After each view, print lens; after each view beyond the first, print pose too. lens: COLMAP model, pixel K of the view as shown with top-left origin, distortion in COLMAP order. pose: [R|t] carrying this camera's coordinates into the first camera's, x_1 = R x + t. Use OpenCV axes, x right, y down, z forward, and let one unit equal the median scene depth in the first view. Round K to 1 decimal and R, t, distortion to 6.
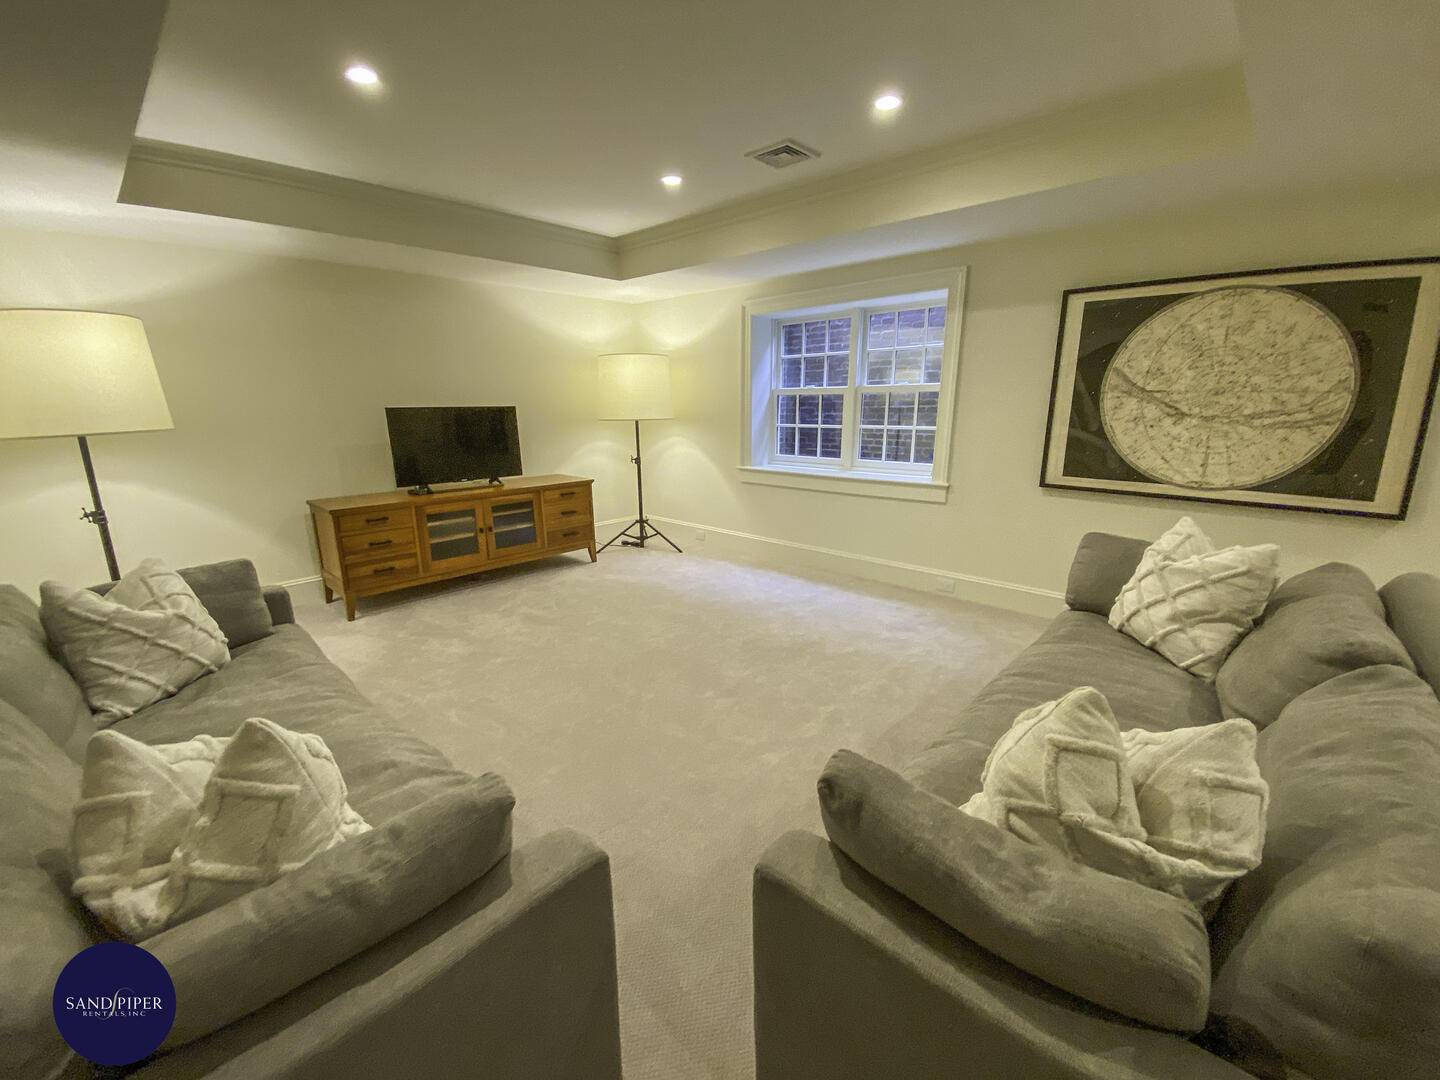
lens RADIAL K [[587.4, 0, 720.0], [0, 587.4, 540.0], [0, 0, 1]] dist [0.012367, -0.016850]
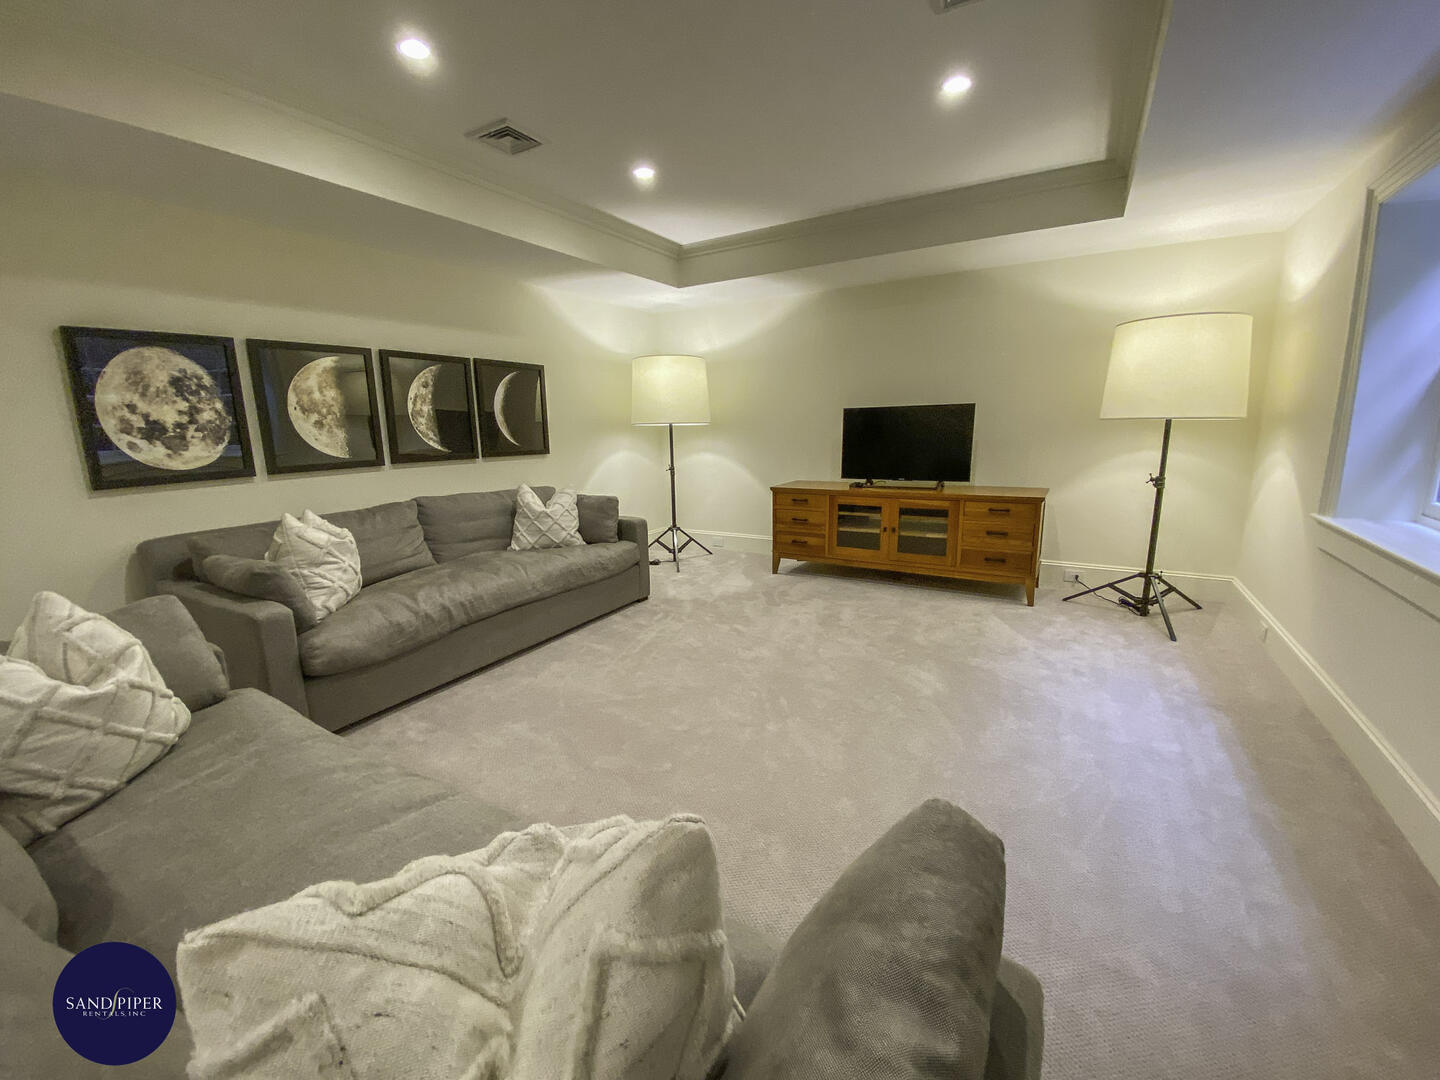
lens RADIAL K [[576.2, 0, 719.1], [0, 576.2, 580.5], [0, 0, 1]] dist [0.000222, -0.015698]
pose [[0.180357, 0.279287, -0.943117, 0.524080], [-0.189250, 0.950779, 0.245364, -0.126403], [0.965223, 0.134231, 0.224334, 0.523779]]
